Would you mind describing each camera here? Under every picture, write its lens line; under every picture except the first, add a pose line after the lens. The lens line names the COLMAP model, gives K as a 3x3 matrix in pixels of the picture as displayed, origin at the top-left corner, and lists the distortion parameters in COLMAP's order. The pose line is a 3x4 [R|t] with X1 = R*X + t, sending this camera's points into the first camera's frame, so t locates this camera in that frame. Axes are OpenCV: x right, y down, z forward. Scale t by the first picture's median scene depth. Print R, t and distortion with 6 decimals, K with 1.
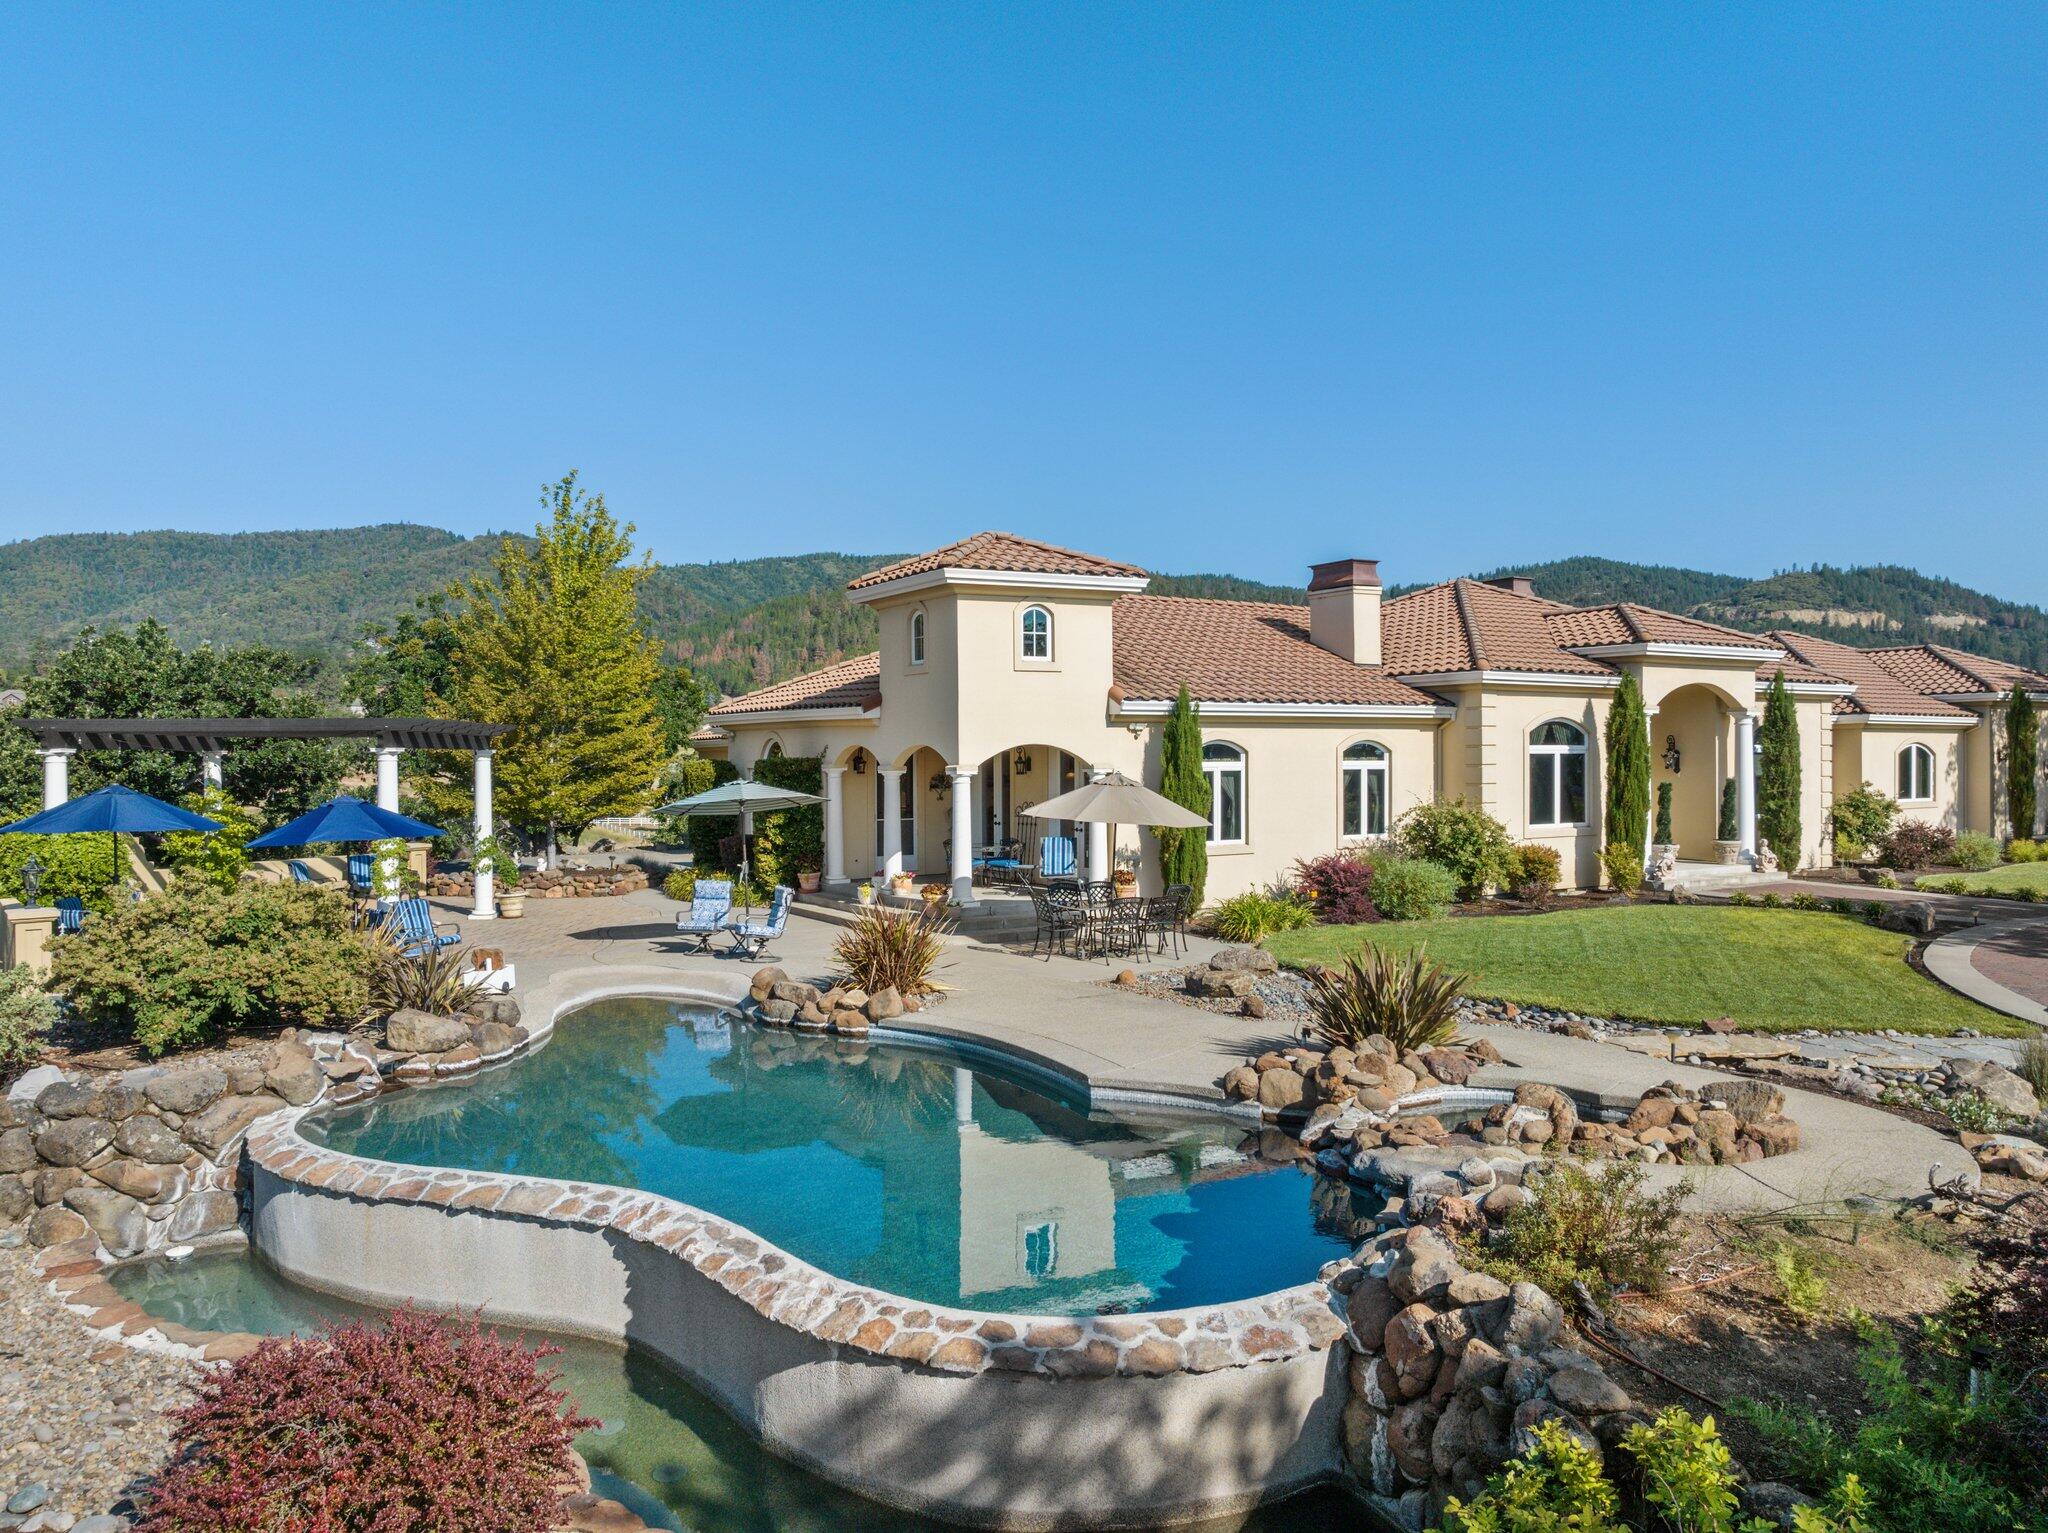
lens RADIAL K [[1433.4, 0, 1016.8], [0, 1433.4, 760.5], [0, 0, 1]] dist [-0.032850, -0.012043]
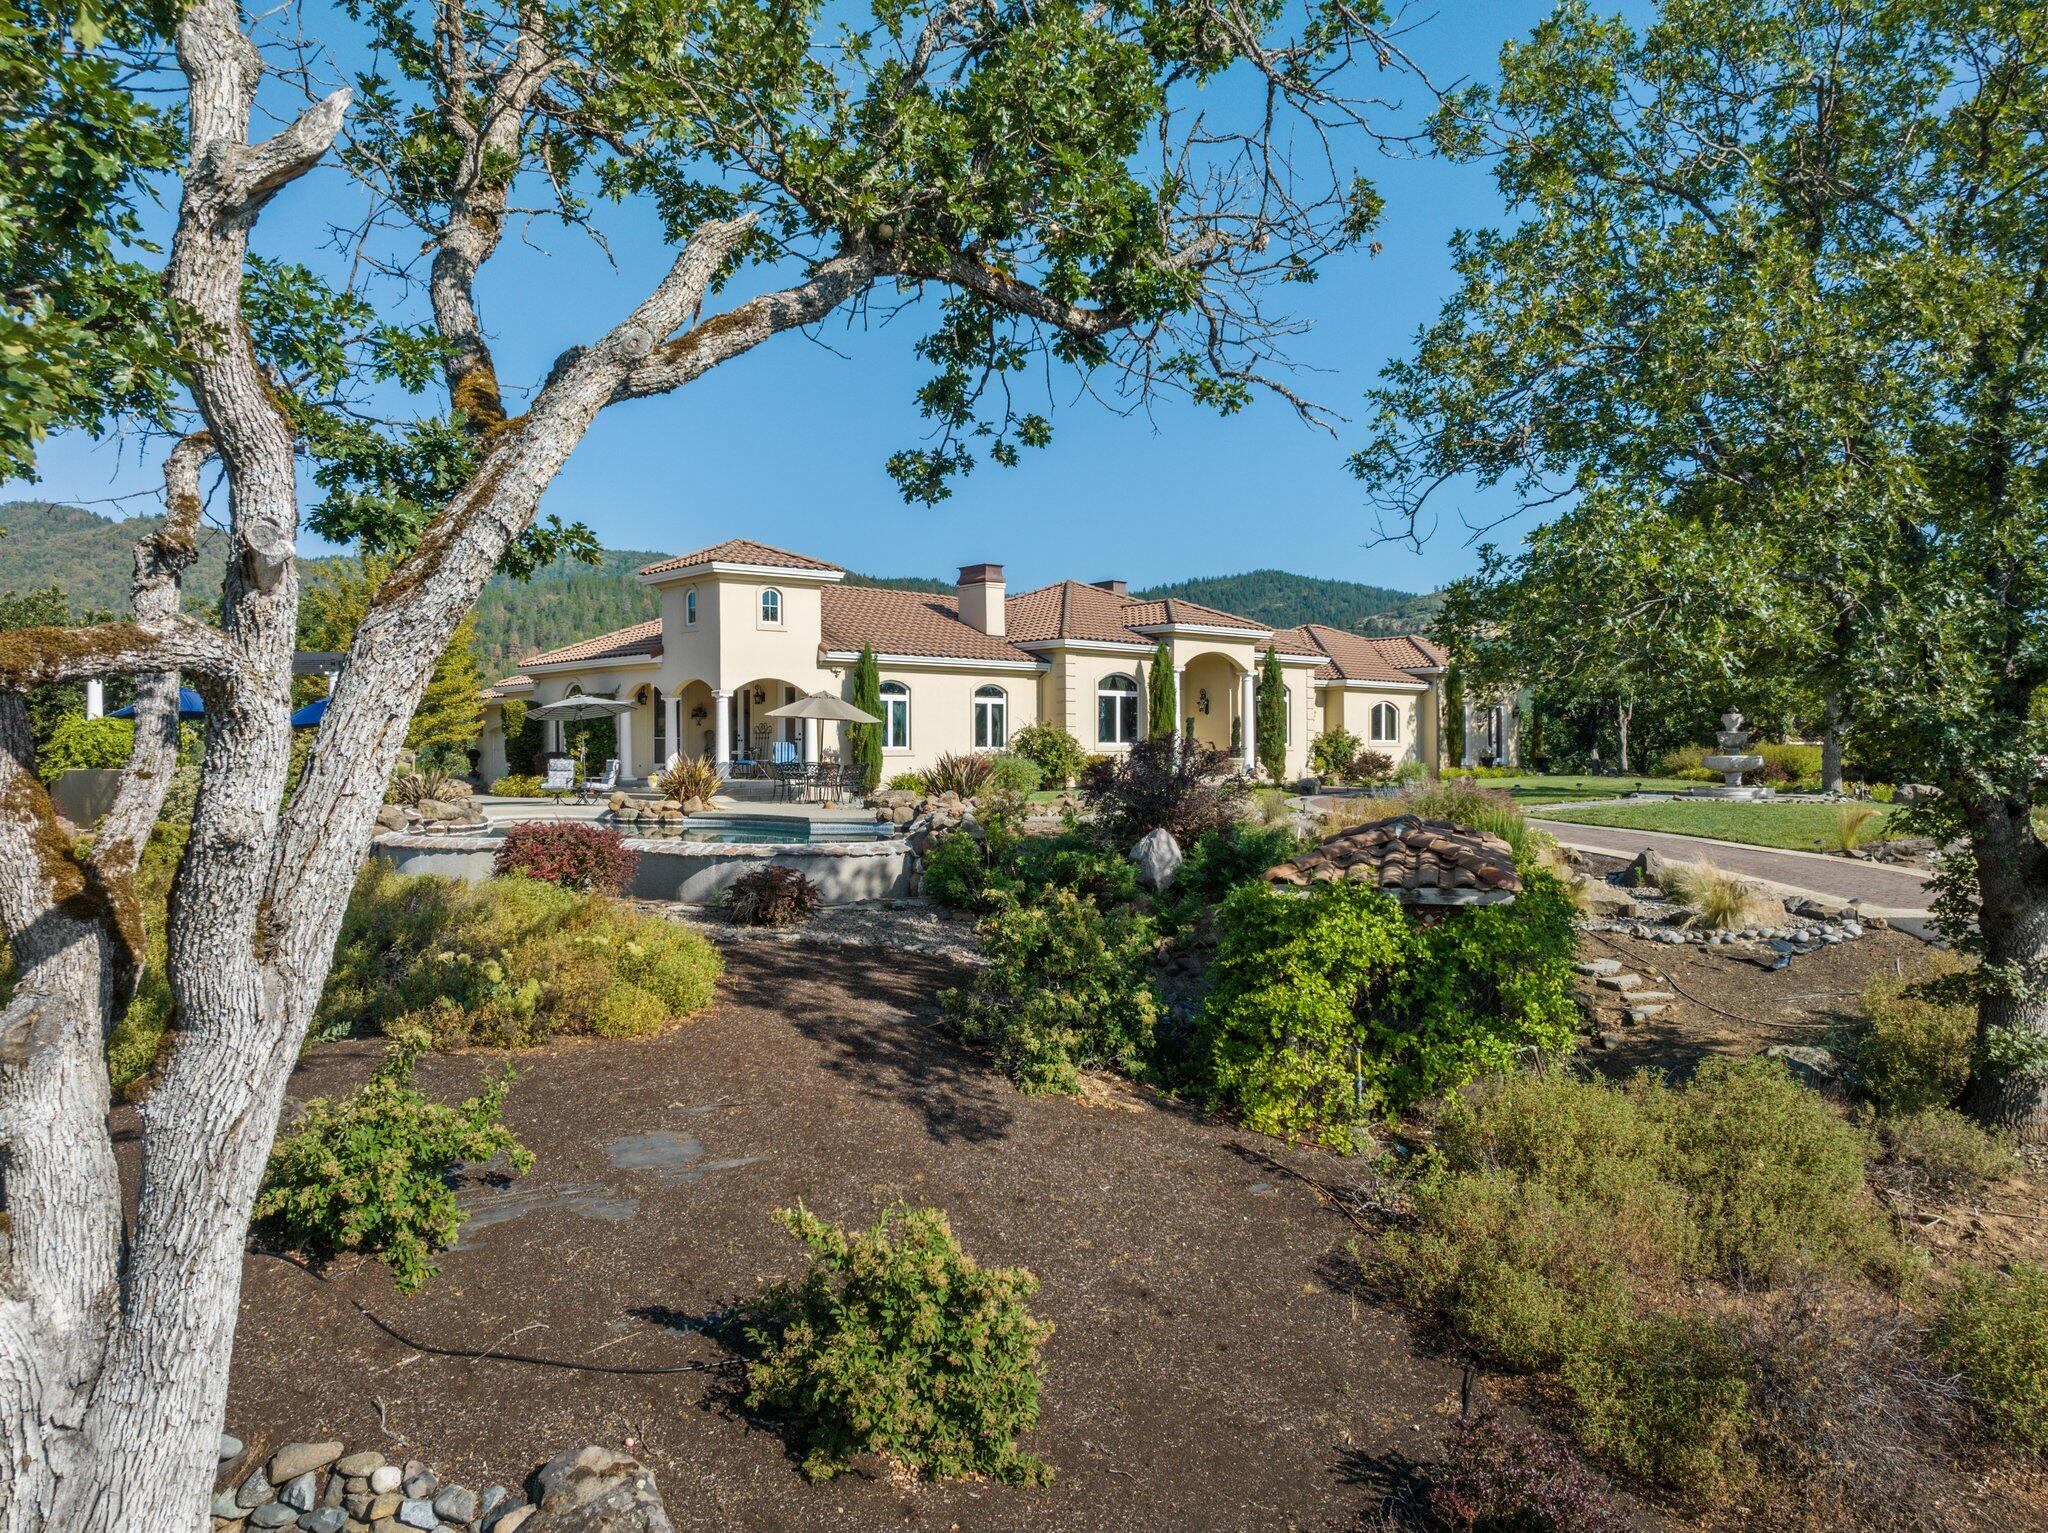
lens RADIAL K [[1431.5, 0, 1009.9], [0, 1431.5, 762.9], [0, 0, 1]] dist [-0.031958, -0.007993]
pose [[0.980285, -0.000007, 0.197589, -0.033284], [0.000040, 1.000000, -0.000163, 0.069571], [-0.197589, 0.000168, 0.980285, -0.484211]]
